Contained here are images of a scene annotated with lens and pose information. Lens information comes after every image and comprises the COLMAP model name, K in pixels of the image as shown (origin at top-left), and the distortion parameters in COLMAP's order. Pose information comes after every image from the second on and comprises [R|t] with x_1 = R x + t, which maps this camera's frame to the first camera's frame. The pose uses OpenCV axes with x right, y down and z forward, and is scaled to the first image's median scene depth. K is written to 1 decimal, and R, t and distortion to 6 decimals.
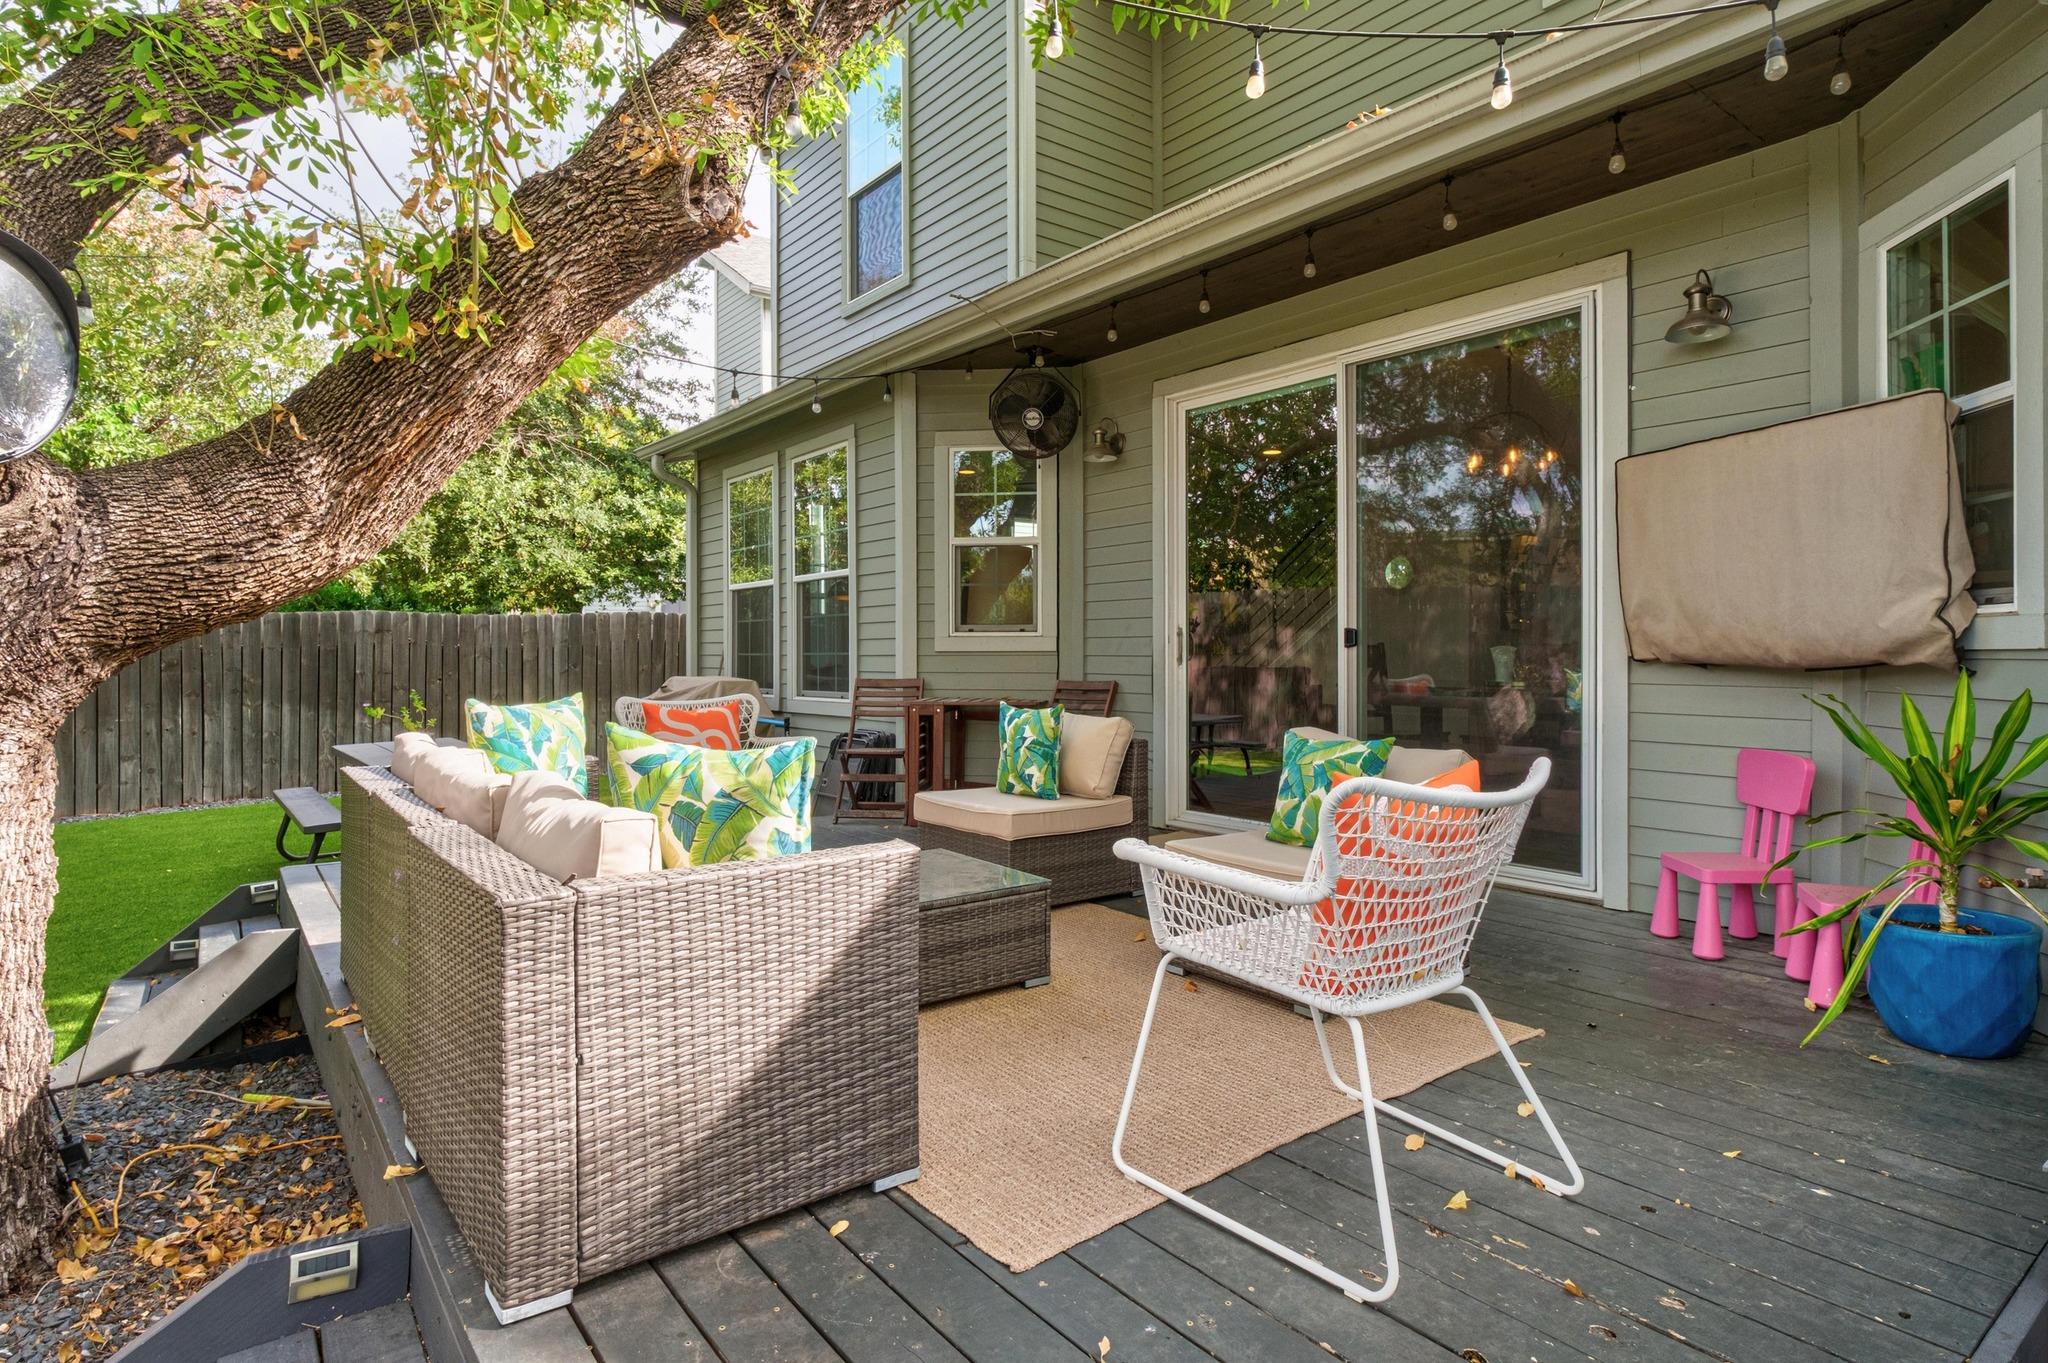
lens RADIAL K [[1086.9, 0, 1019.6], [0, 1086.9, 641.8], [0, 0, 1]] dist [0.001530, -0.002132]
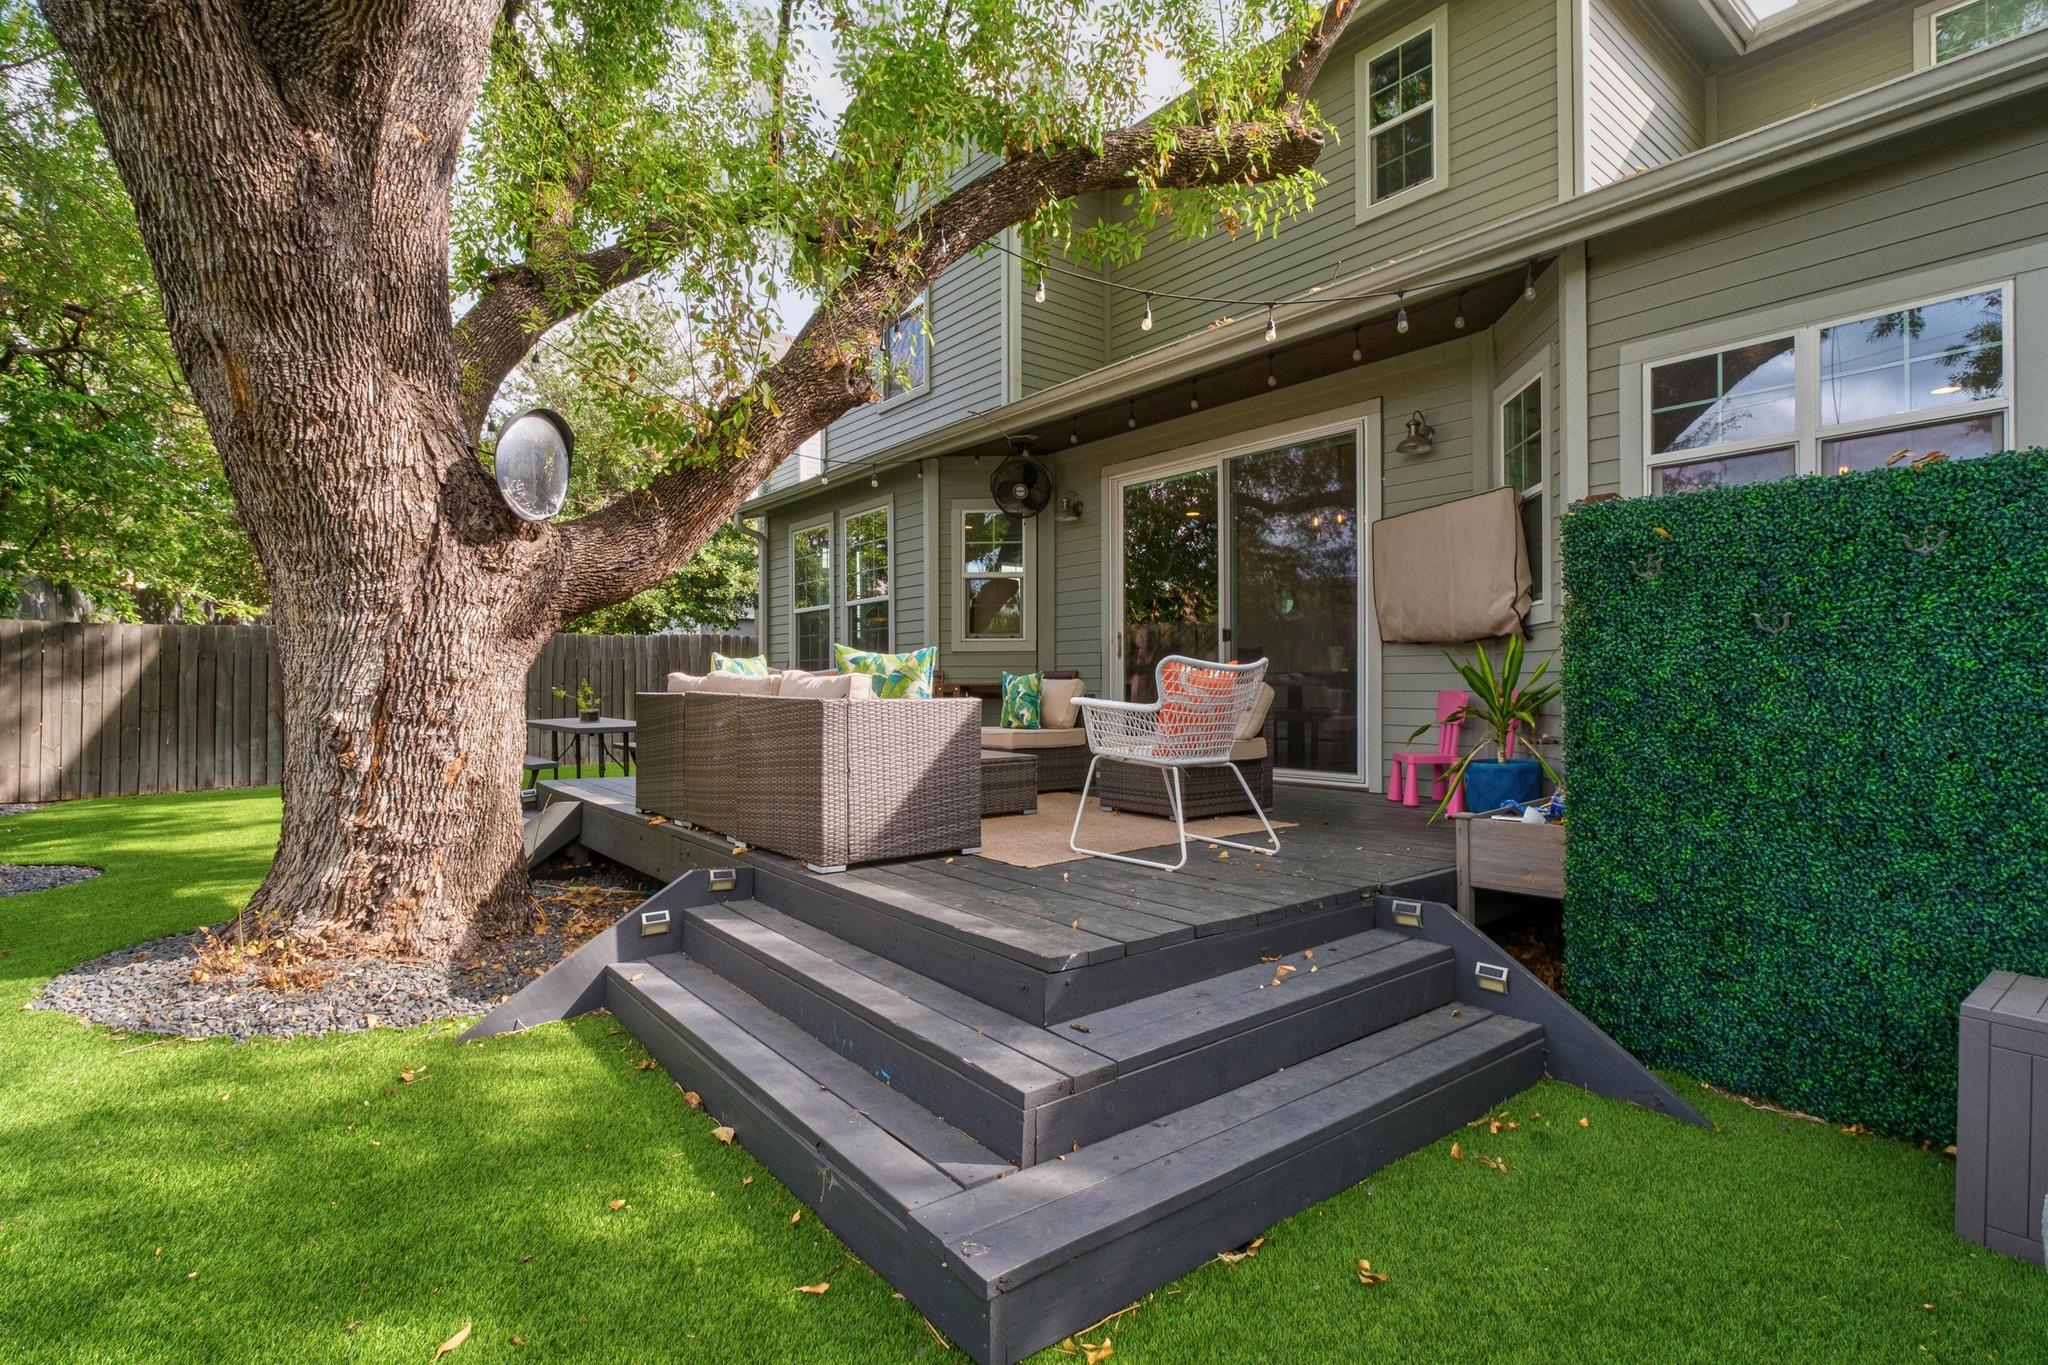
lens RADIAL K [[973.8, 0, 1028.6], [0, 973.8, 688.9], [0, 0, 1]] dist [-0.011479, 0.002384]
pose [[0.999421, -0.000615, 0.034021, -0.031251], [0.000314, 0.999961, 0.008835, 0.073514], [-0.034026, -0.008819, 0.999382, -0.464063]]
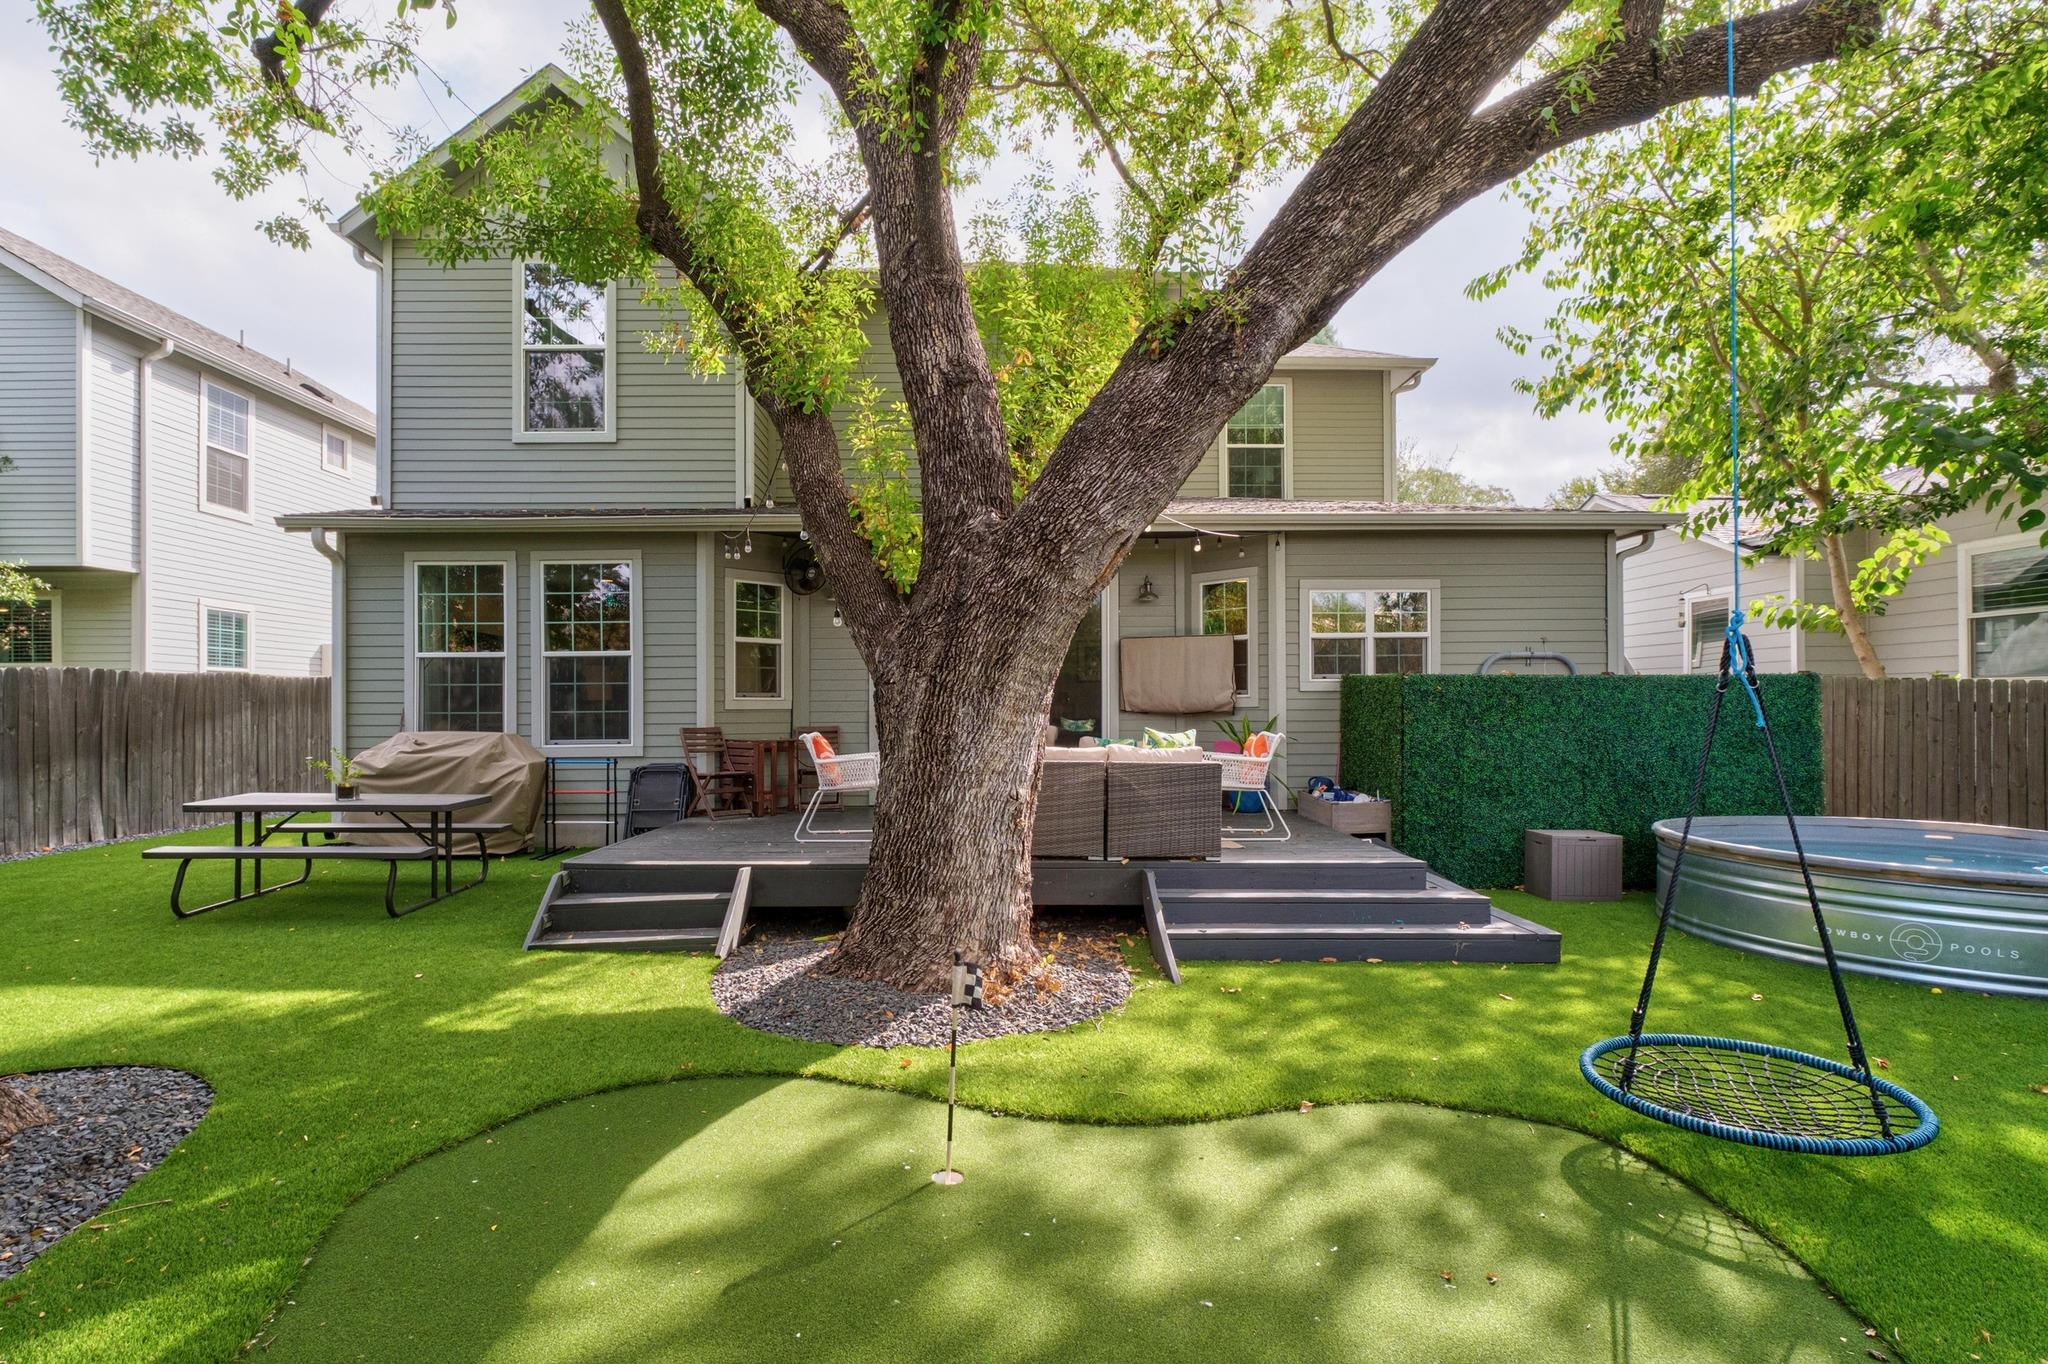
lens RADIAL K [[973.8, 0, 1031.5], [0, 973.8, 722.0], [0, 0, 1]] dist [-0.011479, 0.002384]
pose [[0.595747, -0.007963, 0.803132, -1.512044], [-0.002904, 0.999923, 0.012068, 0.014188], [-0.803167, -0.009522, 0.595678, -0.278154]]
